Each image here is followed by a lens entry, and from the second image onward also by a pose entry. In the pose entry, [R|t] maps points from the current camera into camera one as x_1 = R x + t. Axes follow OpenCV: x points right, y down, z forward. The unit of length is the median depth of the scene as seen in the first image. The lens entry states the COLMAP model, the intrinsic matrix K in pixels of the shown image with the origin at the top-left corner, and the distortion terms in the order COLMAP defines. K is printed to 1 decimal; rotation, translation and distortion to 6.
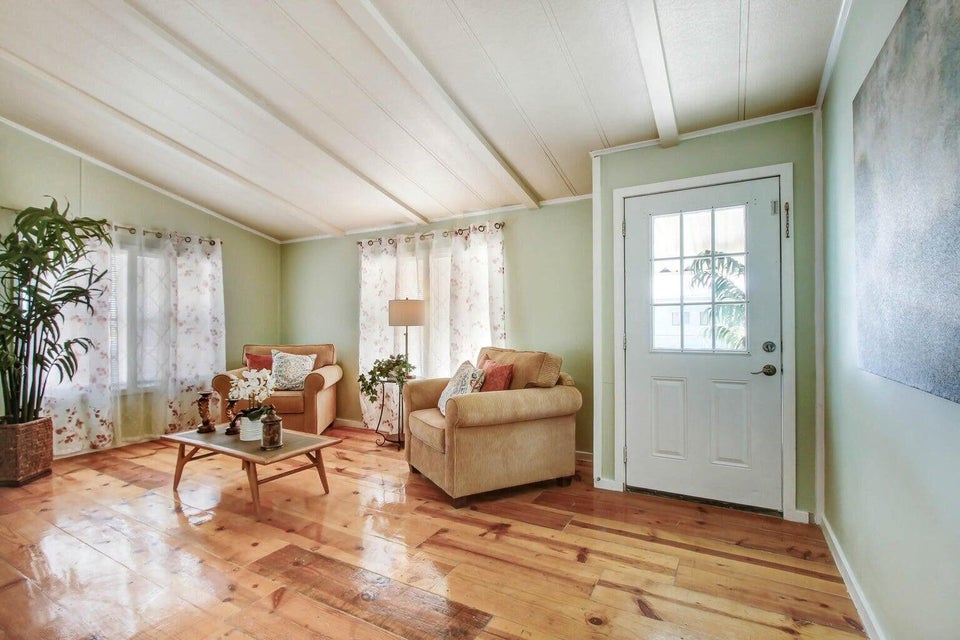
lens RADIAL K [[450.9, 0, 480.0], [0, 450.9, 320.0], [0, 0, 1]] dist [-0.003179, -0.000565]
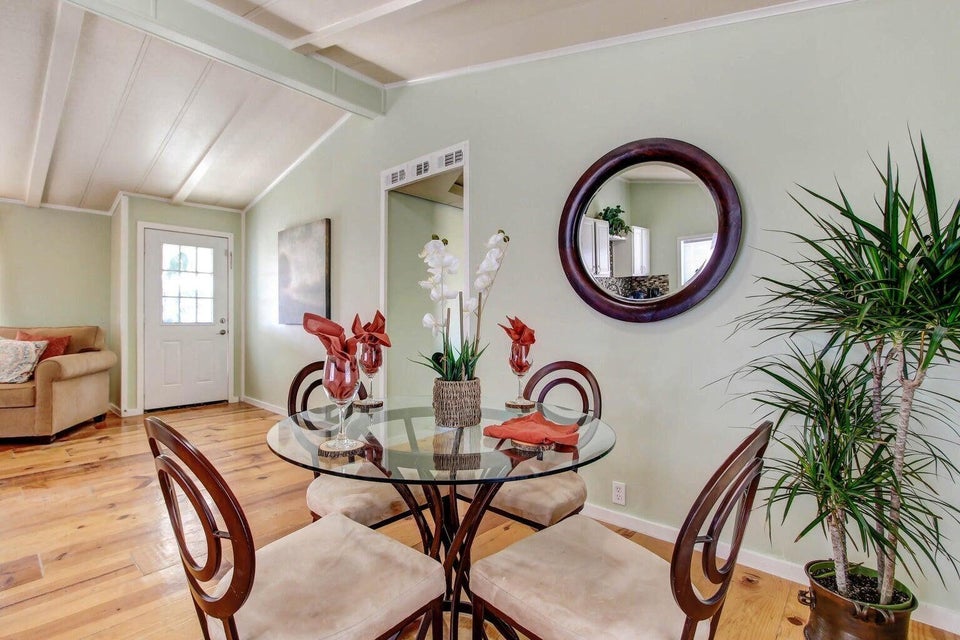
lens RADIAL K [[450.9, 0, 480.0], [0, 450.9, 320.0], [0, 0, 1]] dist [-0.003179, -0.000565]
pose [[0.126686, 0.009528, 0.991897, -1.115743], [0.003961, 0.999941, -0.010111, 0.074513], [-0.991935, 0.005210, 0.126641, -0.373662]]
